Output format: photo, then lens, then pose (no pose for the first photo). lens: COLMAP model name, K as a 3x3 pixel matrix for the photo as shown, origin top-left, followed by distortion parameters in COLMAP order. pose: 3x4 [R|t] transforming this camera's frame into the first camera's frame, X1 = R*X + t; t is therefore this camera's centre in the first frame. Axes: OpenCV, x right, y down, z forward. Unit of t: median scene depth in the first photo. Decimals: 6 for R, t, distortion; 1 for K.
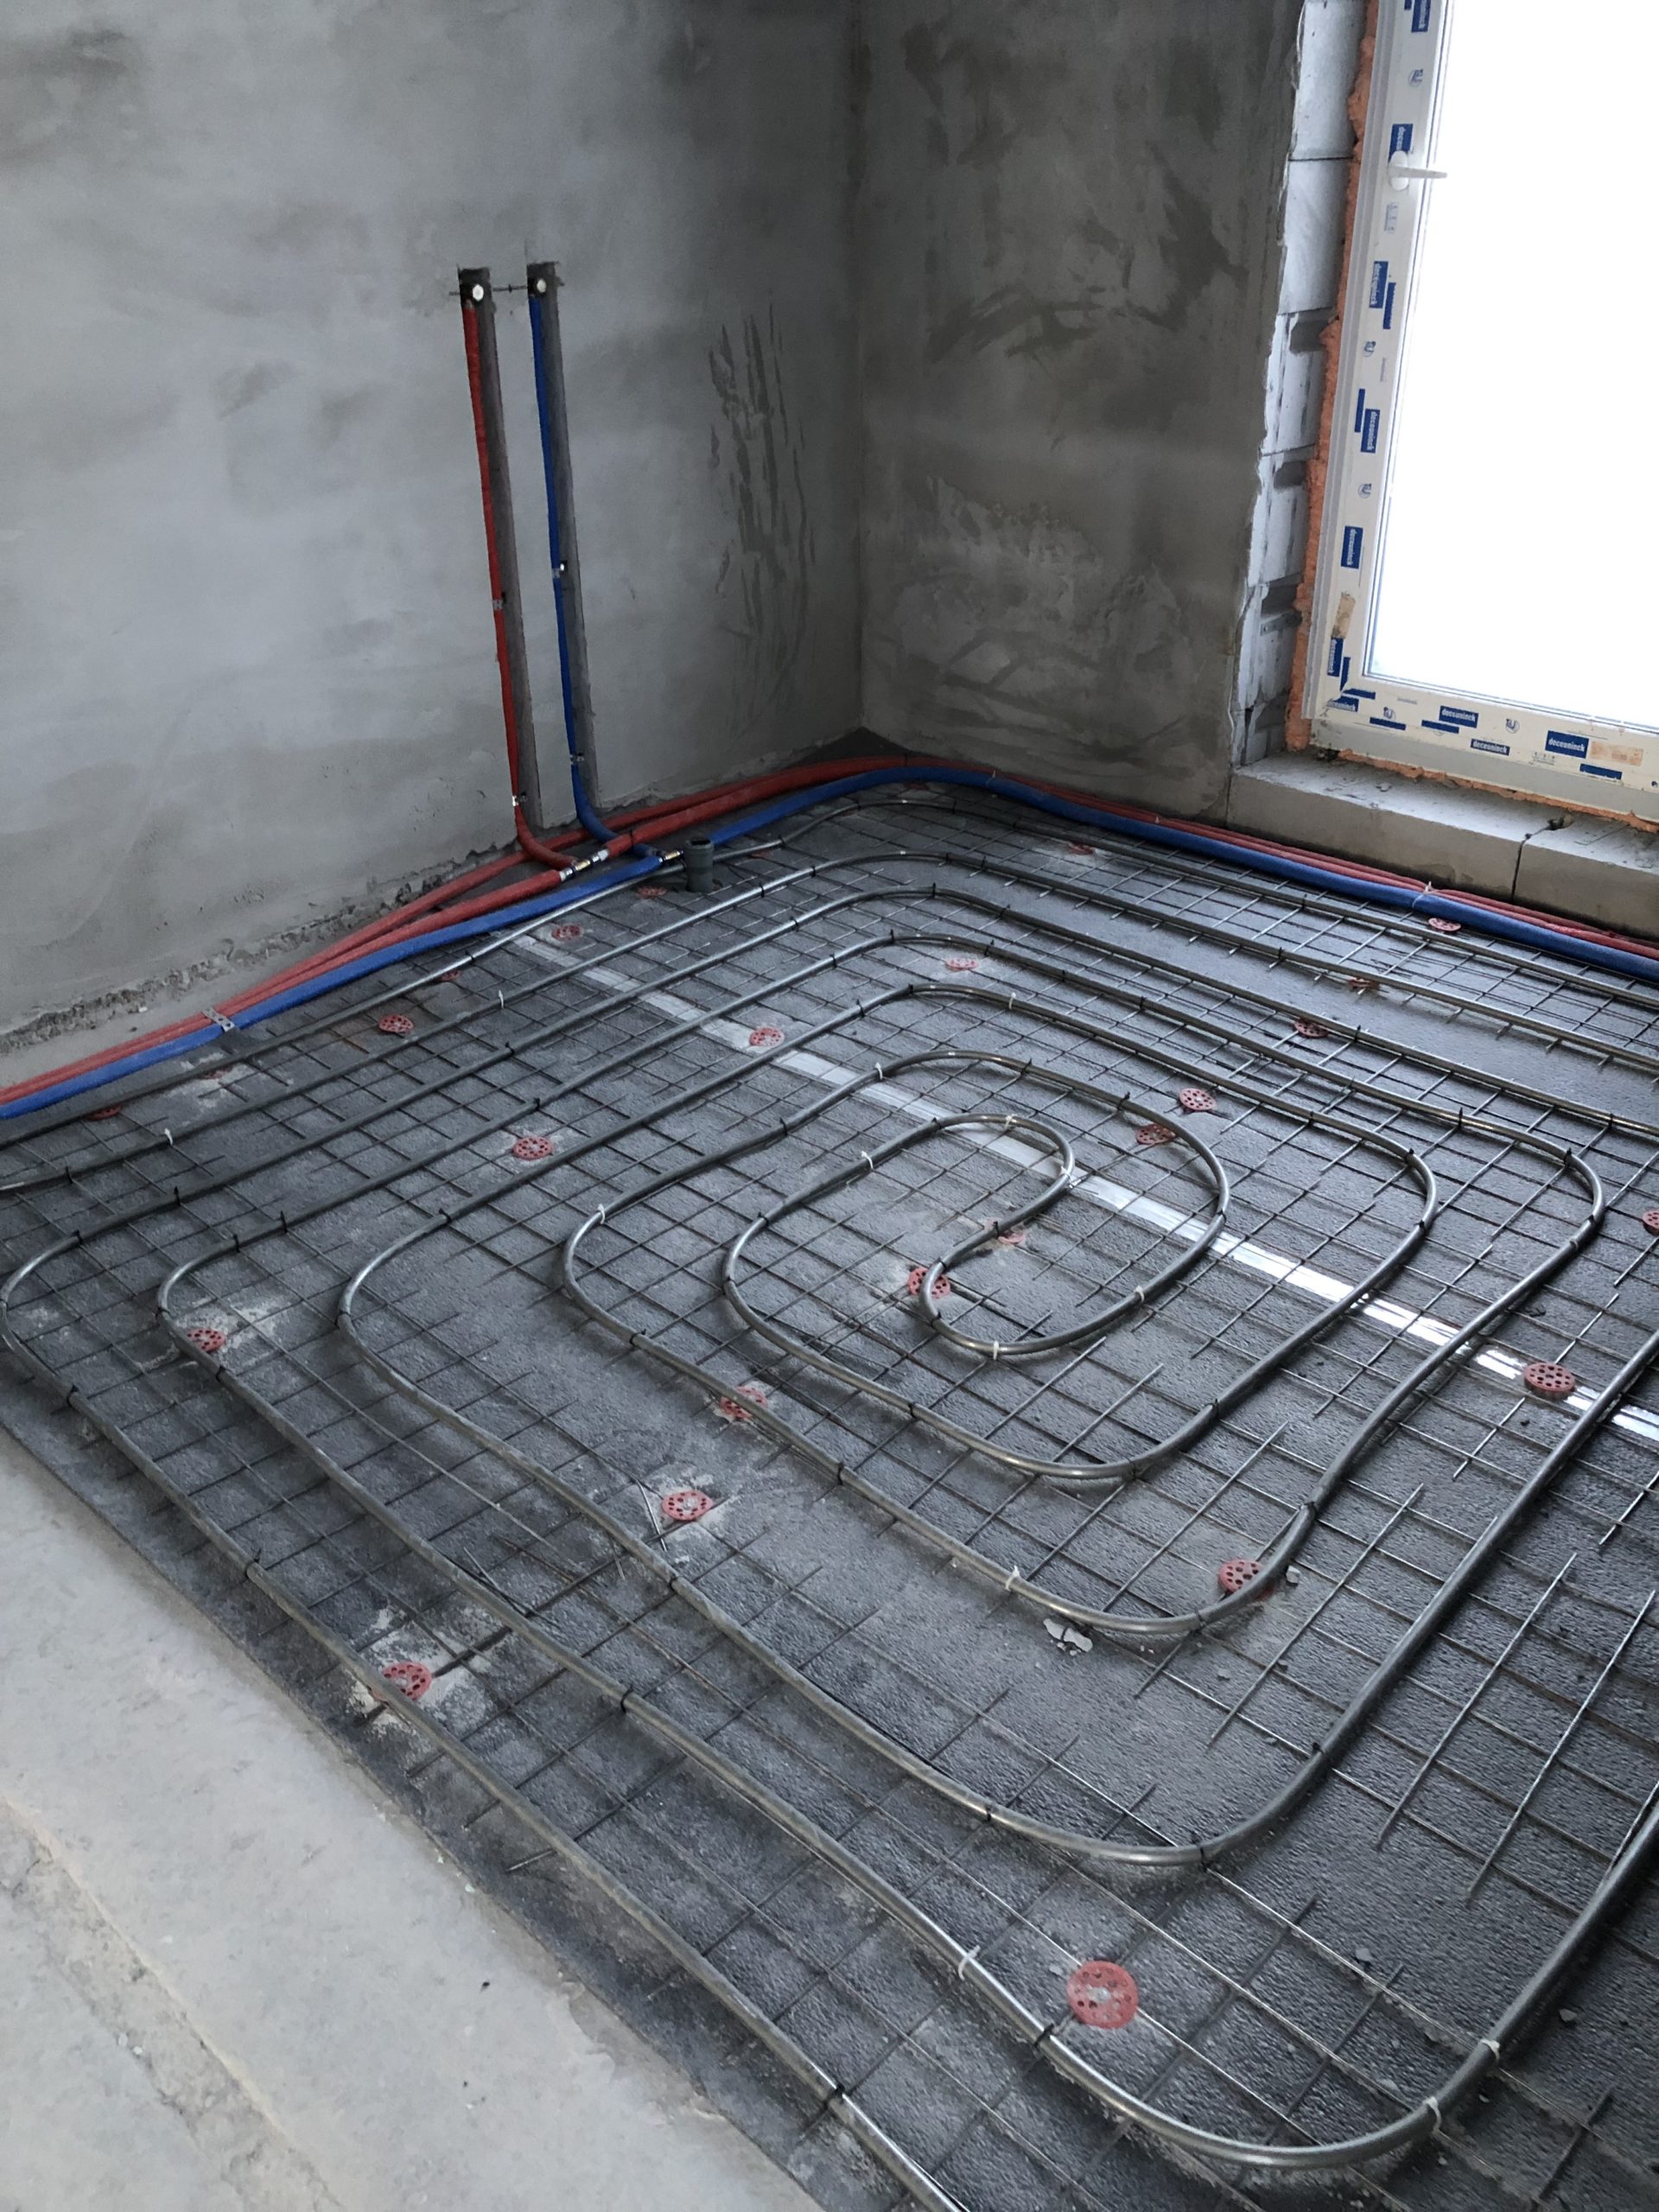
lens RADIAL K [[1771.1, 0, 847.7], [0, 1771.1, 1099.7], [0, 0, 1]] dist [0.035469, -0.008267]
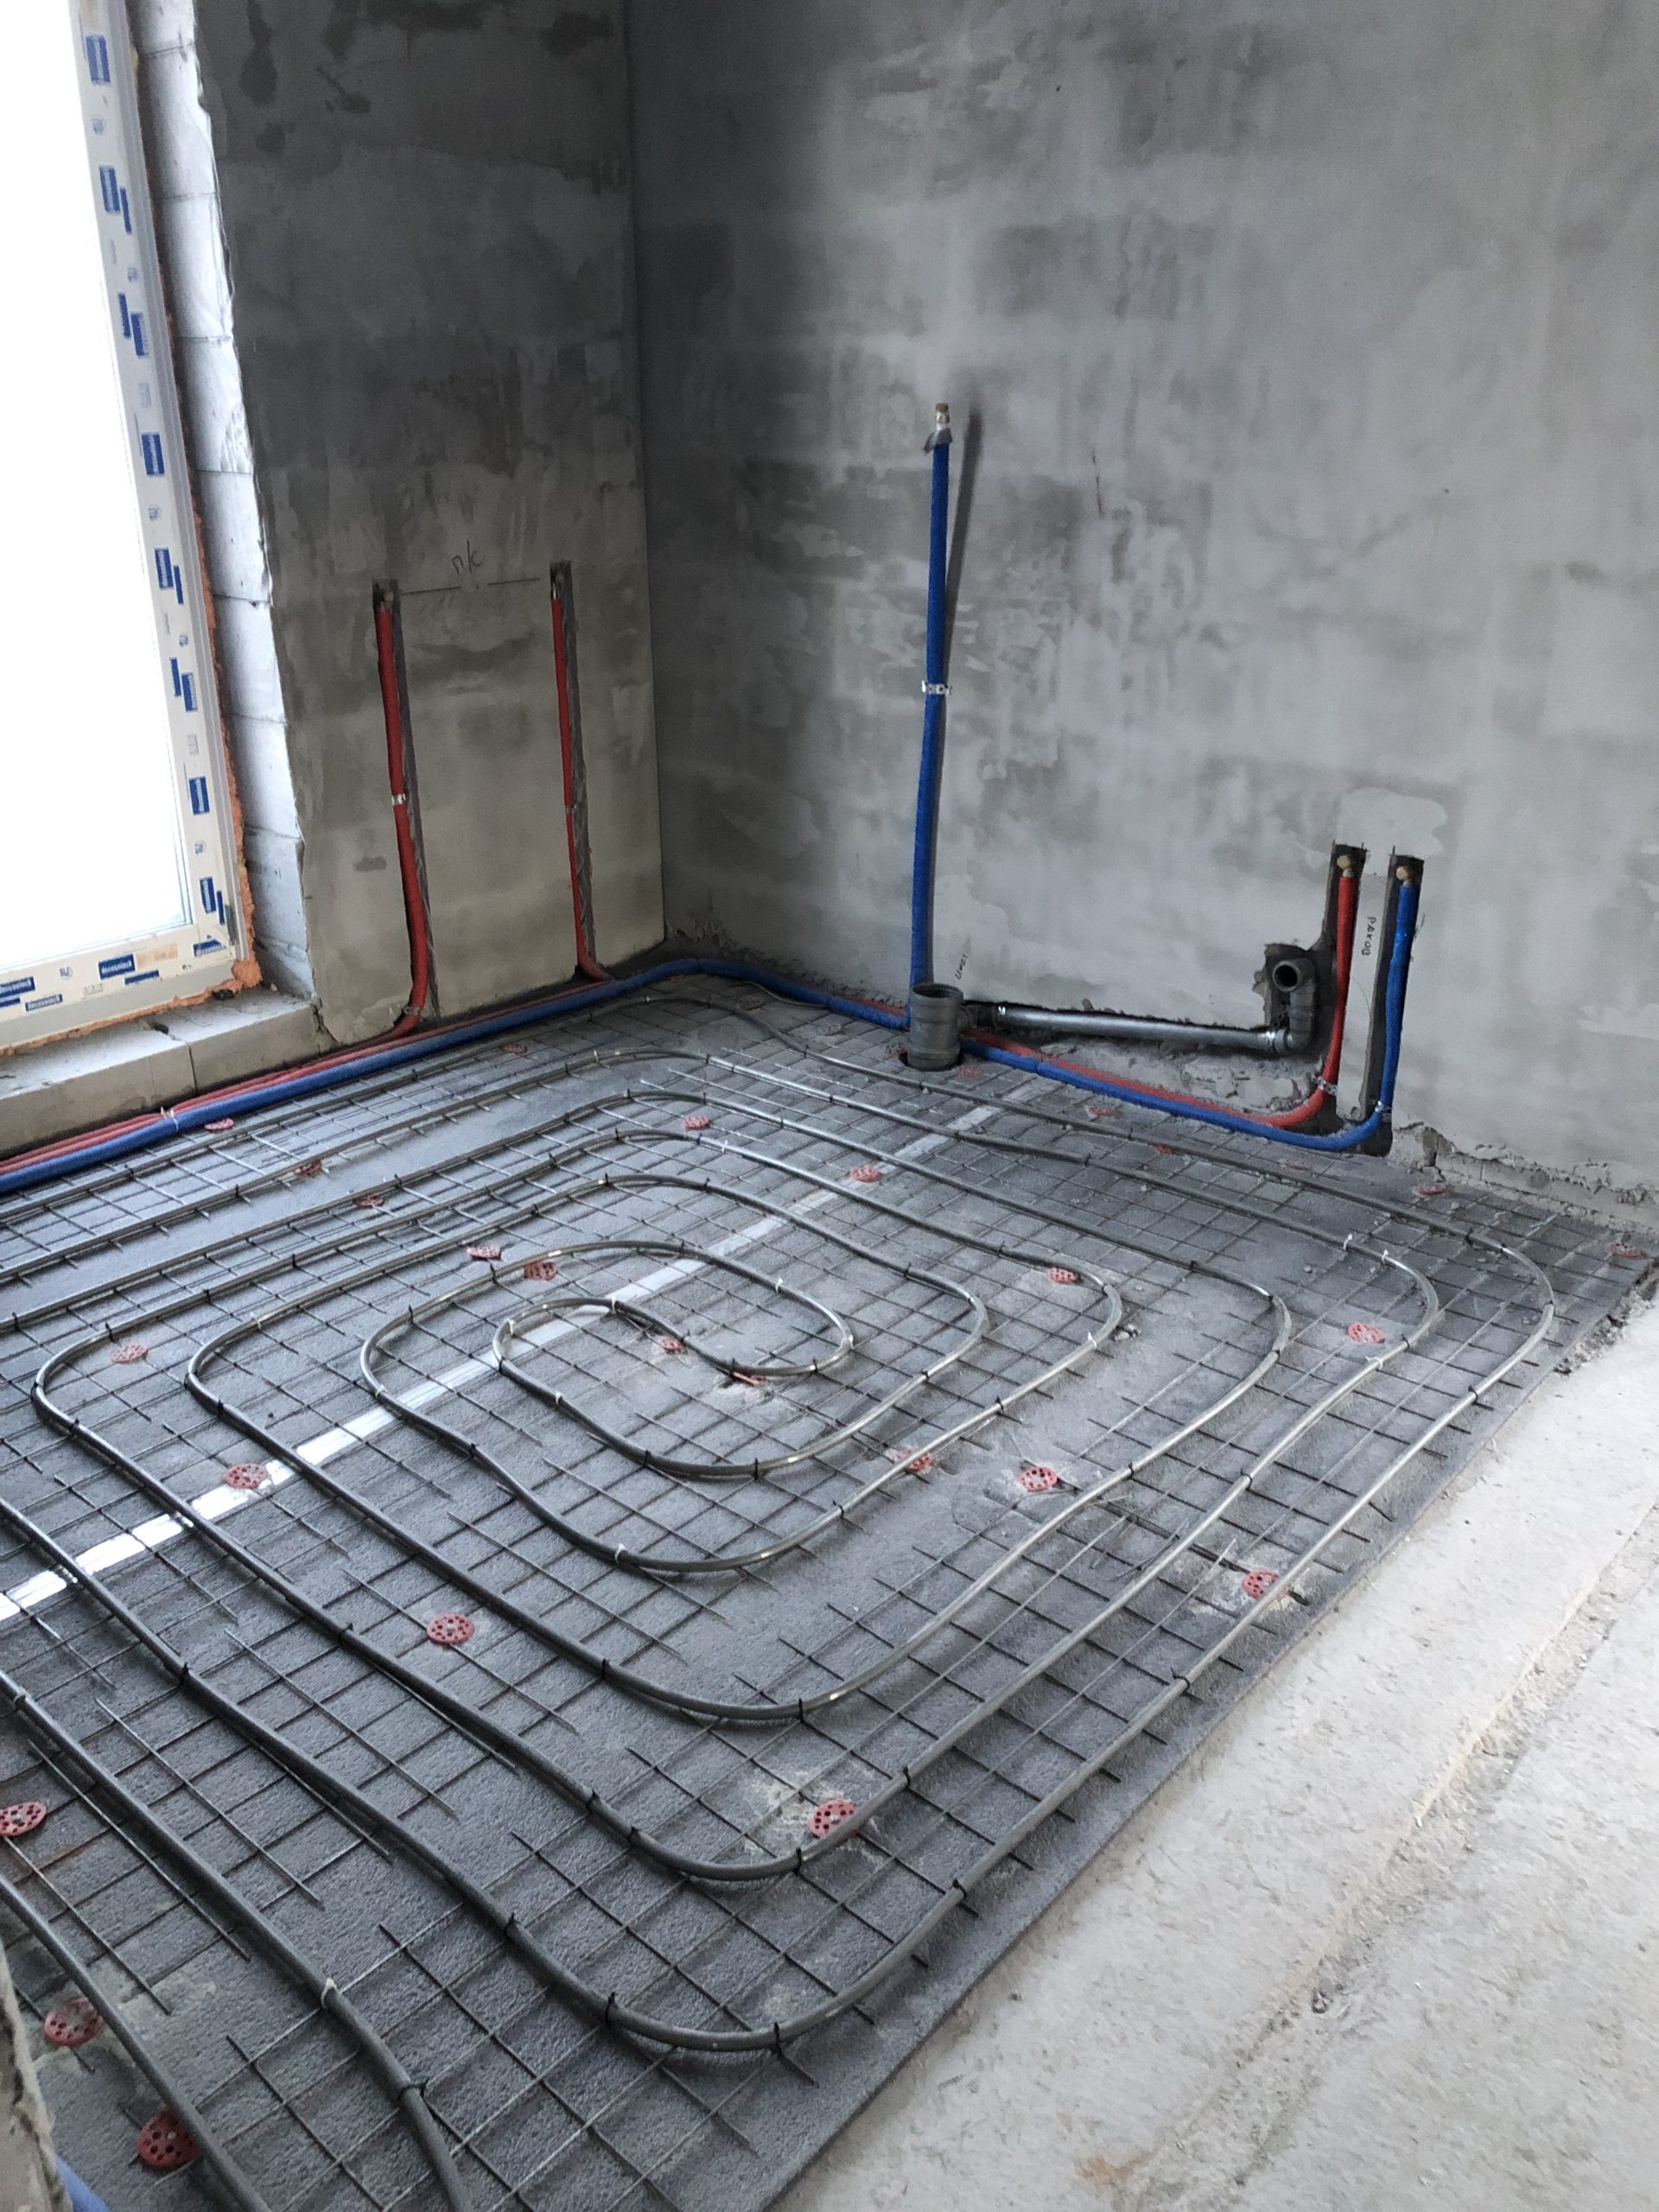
lens RADIAL K [[1771.1, 0, 847.7], [0, 1771.1, 1099.7], [0, 0, 1]] dist [0.035469, -0.008267]
pose [[-0.026268, -0.376516, 0.926038, -0.782832], [0.493472, 0.800737, 0.339567, -0.330165], [-0.869365, 0.465894, 0.164767, 0.524804]]
